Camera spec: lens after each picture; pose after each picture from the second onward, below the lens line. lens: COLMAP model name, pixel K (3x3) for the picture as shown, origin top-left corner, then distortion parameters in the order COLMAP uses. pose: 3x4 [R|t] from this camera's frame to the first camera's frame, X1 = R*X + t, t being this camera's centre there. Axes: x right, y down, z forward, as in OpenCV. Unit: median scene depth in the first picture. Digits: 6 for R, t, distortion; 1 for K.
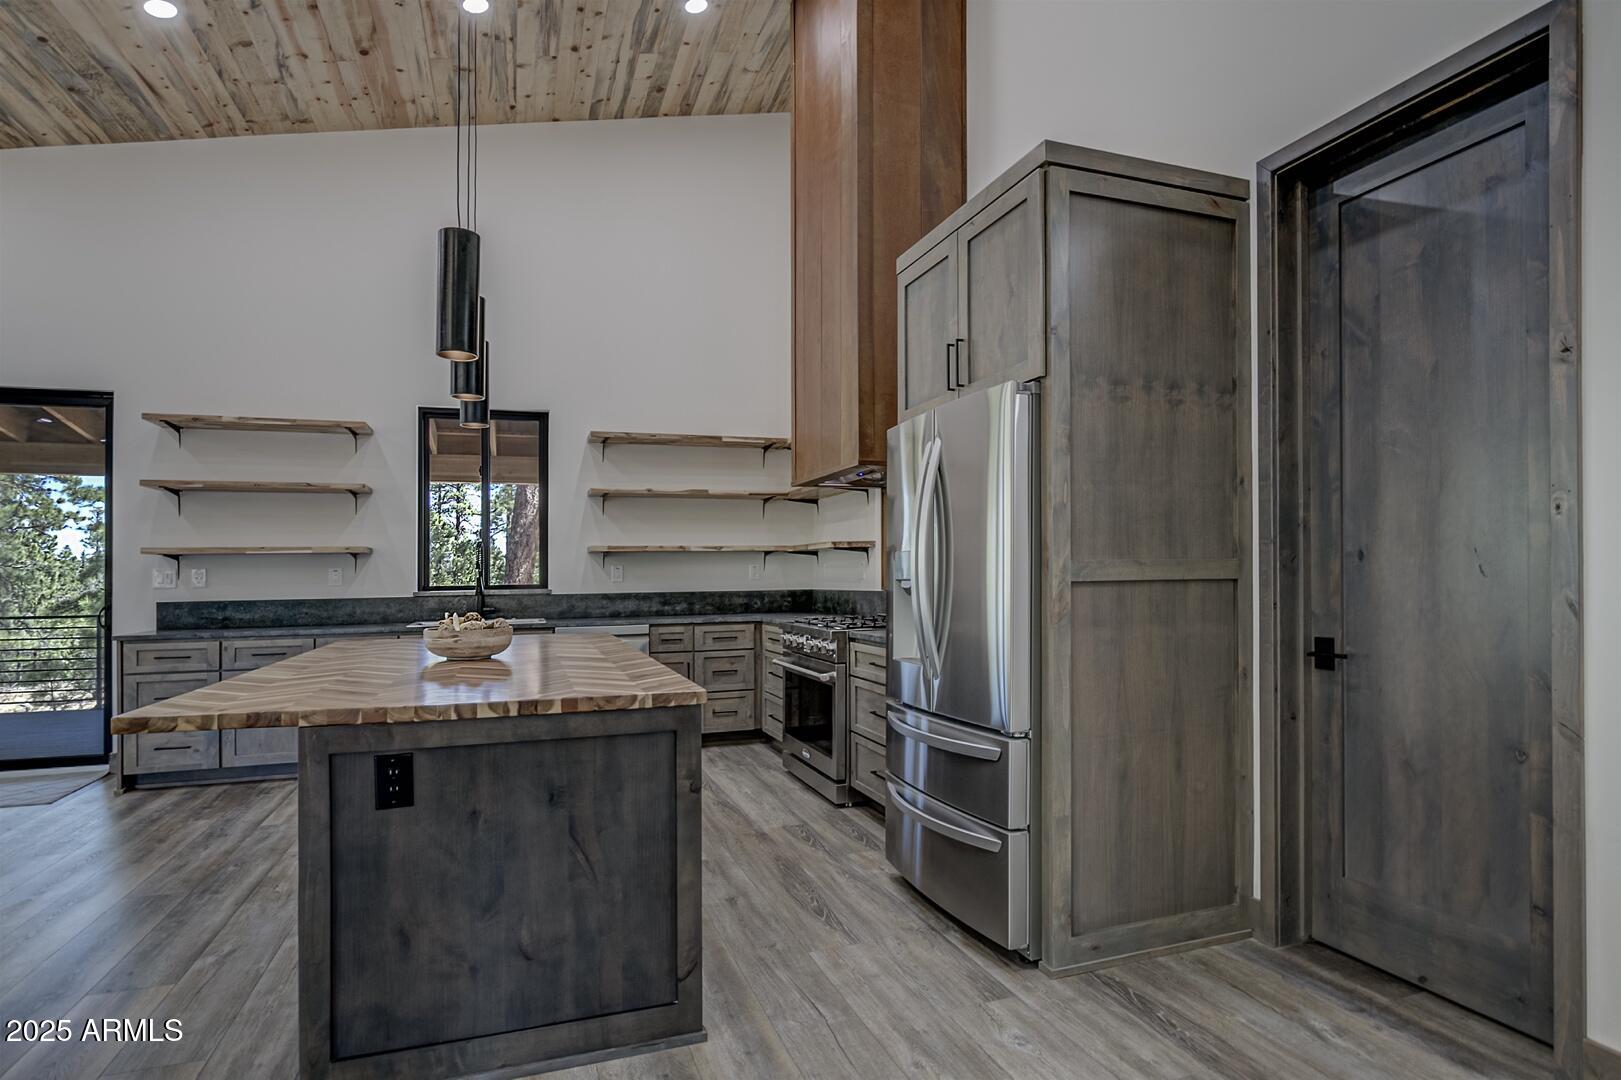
lens RADIAL K [[855.8, 0, 825.9], [0, 855.8, 554.1], [0, 0, 1]] dist [-0.010936, 0.000603]
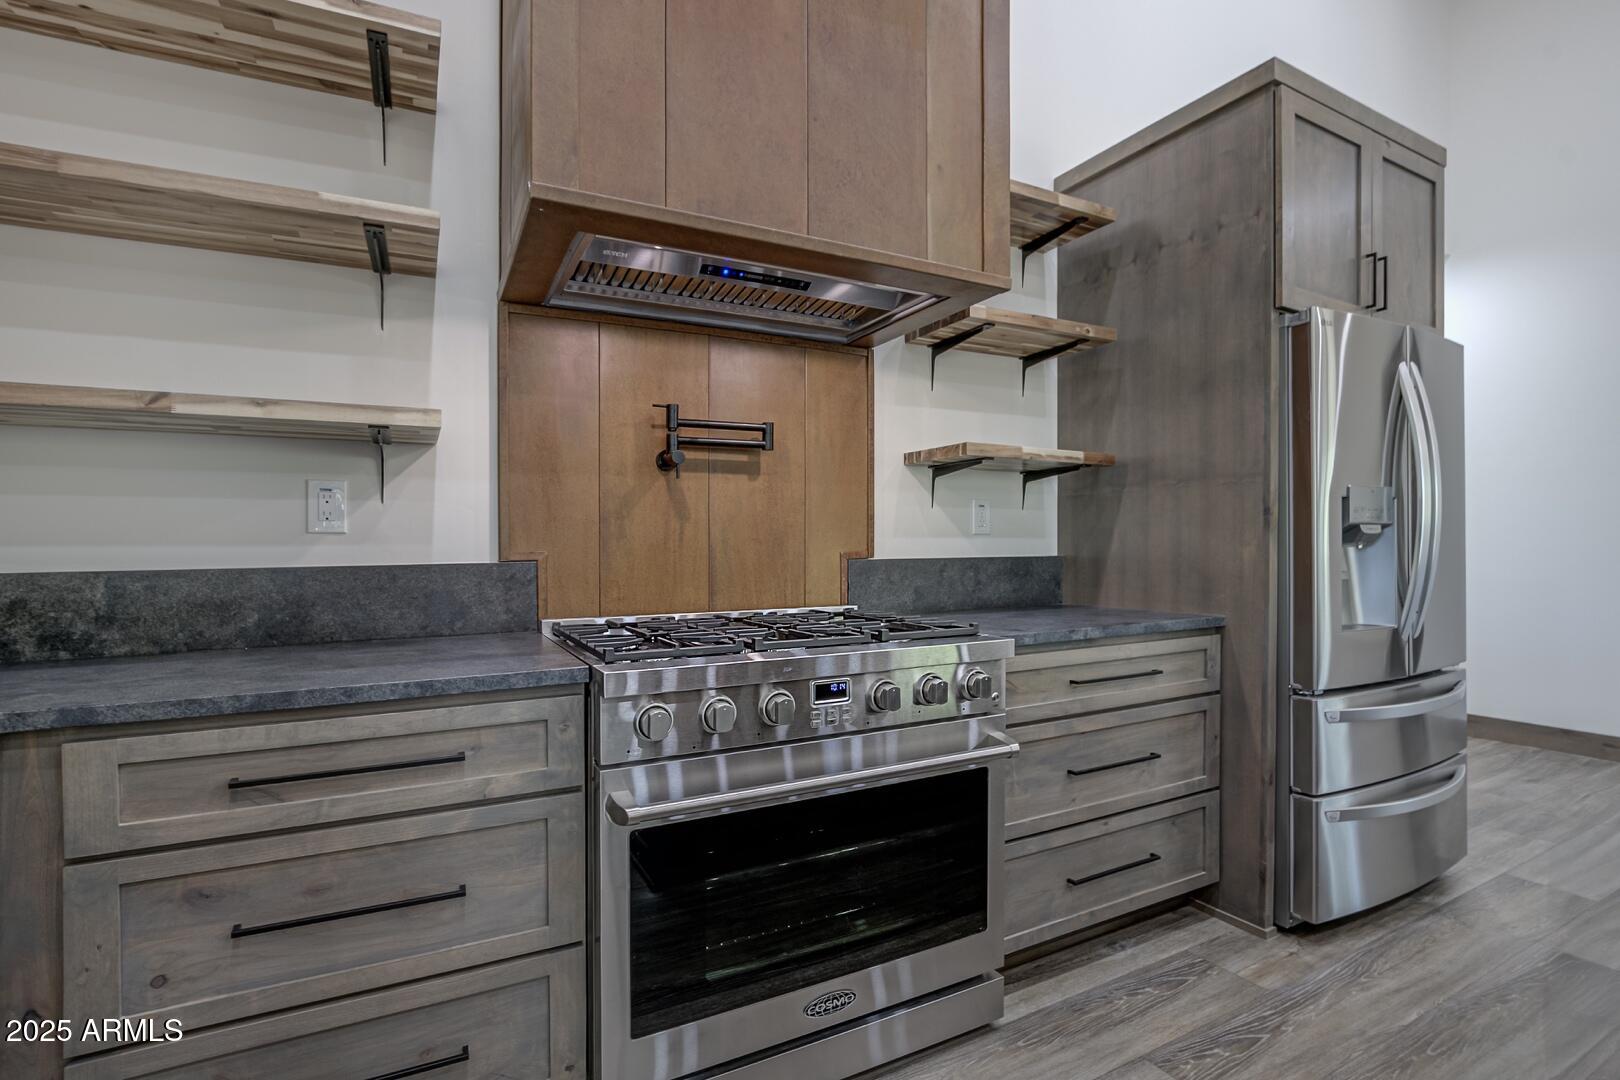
lens RADIAL K [[735.9, 0, 780.4], [0, 735.9, 575.2], [0, 0, 1]] dist [-0.030672, 0.002646]
pose [[-0.115263, -0.036370, 0.992669, -0.382024], [-0.022079, 0.999176, 0.034045, 0.048420], [-0.993090, -0.017993, -0.115972, 1.268044]]
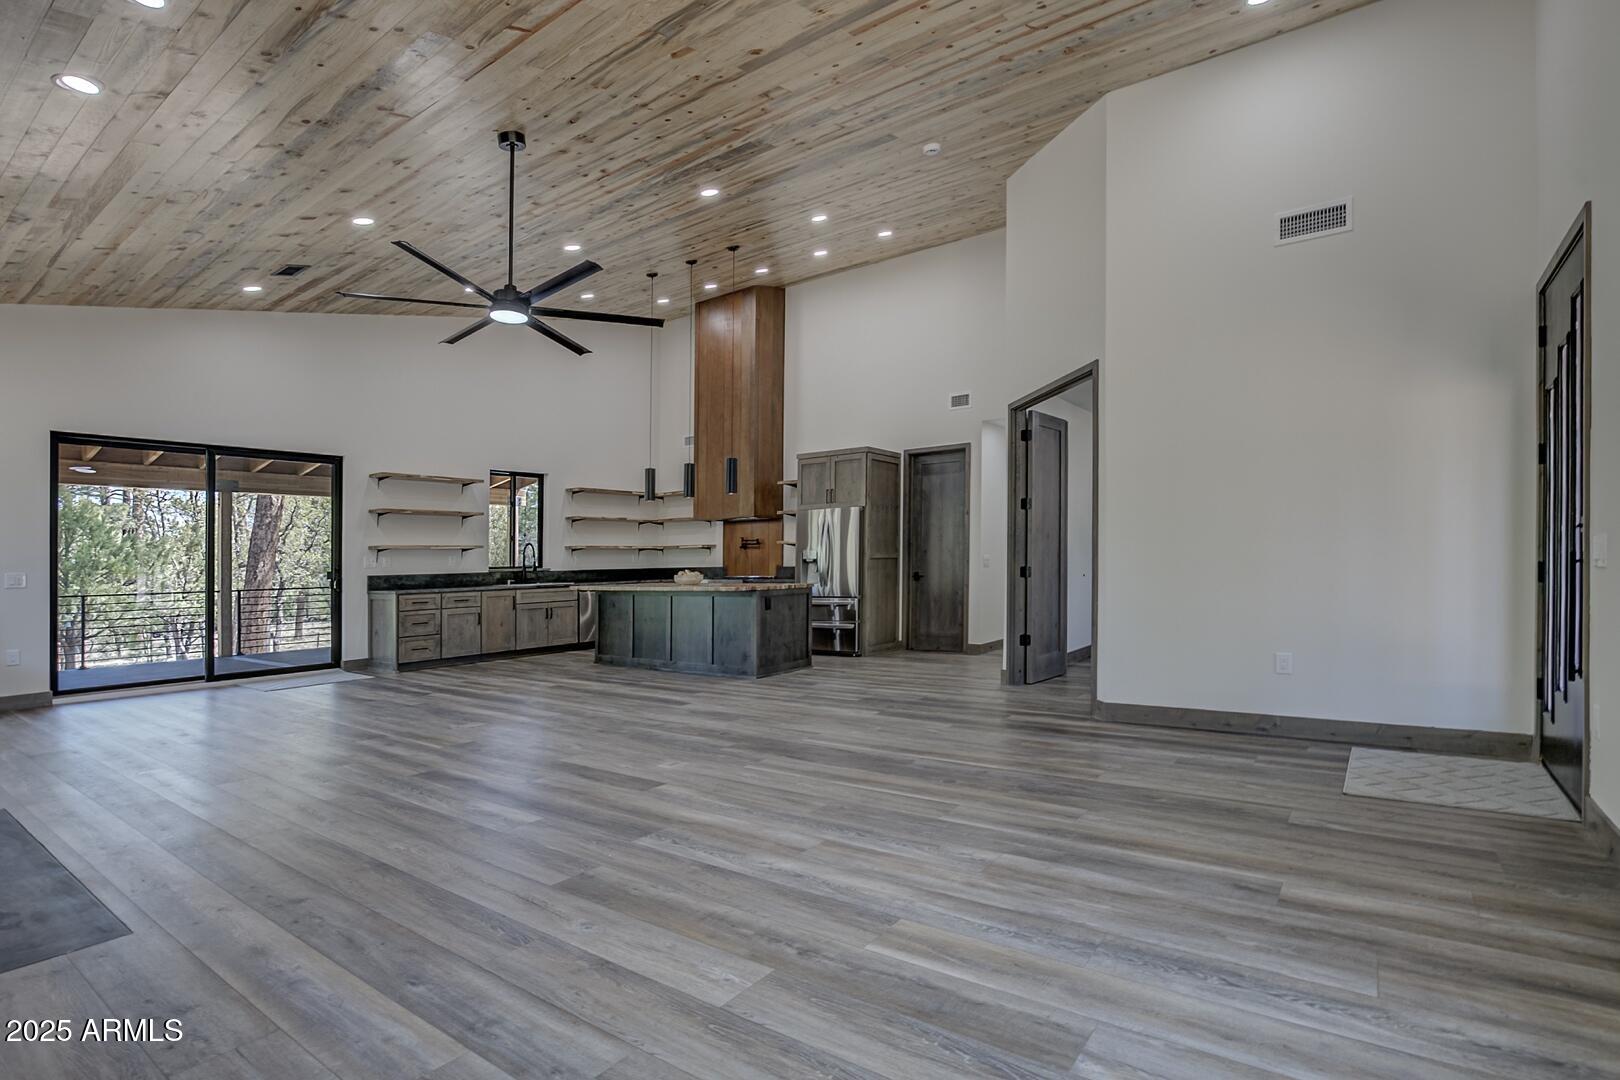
lens RADIAL K [[783.8, 0, 805.9], [0, 783.8, 566.2], [0, 0, 1]] dist [-0.029502, 0.000410]
pose [[0.828661, -0.005997, 0.559718, -1.267244], [-0.004879, 0.999827, 0.017937, 0.004467], [-0.559729, -0.017595, 0.828489, -1.169637]]
